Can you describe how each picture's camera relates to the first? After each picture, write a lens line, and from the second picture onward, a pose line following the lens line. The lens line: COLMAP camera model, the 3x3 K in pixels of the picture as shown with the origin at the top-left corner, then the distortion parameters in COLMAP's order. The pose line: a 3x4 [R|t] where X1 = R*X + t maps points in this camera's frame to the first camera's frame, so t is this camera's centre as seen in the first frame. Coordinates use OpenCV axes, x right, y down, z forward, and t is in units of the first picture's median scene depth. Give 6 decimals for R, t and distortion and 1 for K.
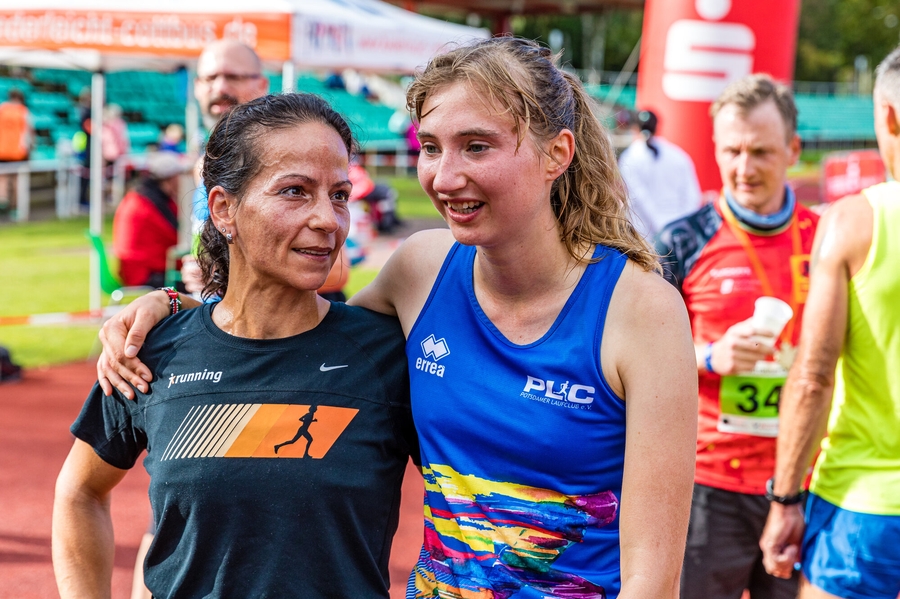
lens RADIAL K [[1851.9, 0, 450.0], [0, 1851.9, 299.5], [0, 0, 1]] dist [-0.009946, 0.164005]
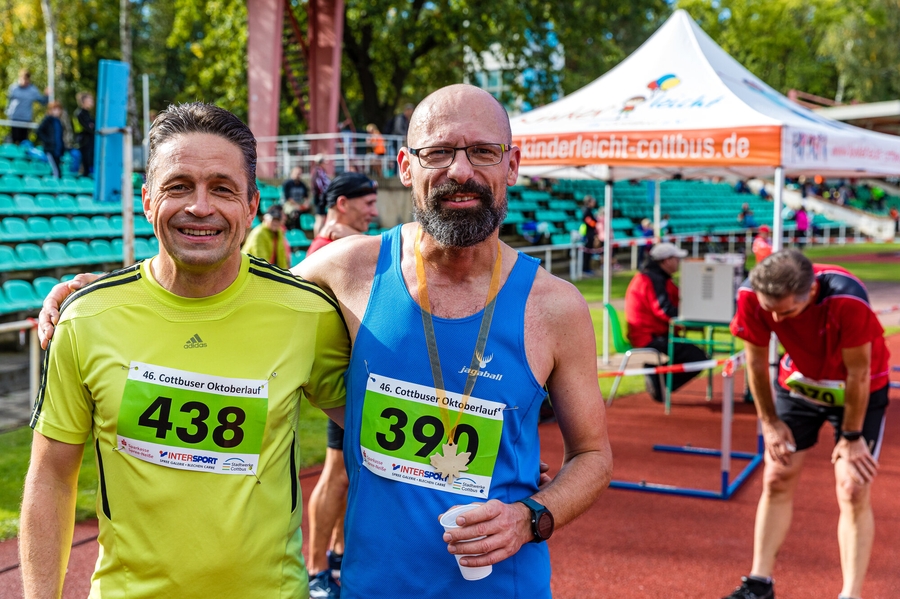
lens RADIAL K [[1177.1, 0, 450.0], [0, 1177.1, 299.5], [0, 0, 1]] dist [-0.167841, -0.016789]
pose [[0.952698, -0.006518, -0.303848, -0.039764], [-0.000837, 0.999710, -0.024069, -0.016250], [0.303916, 0.023185, 0.952417, 0.146291]]
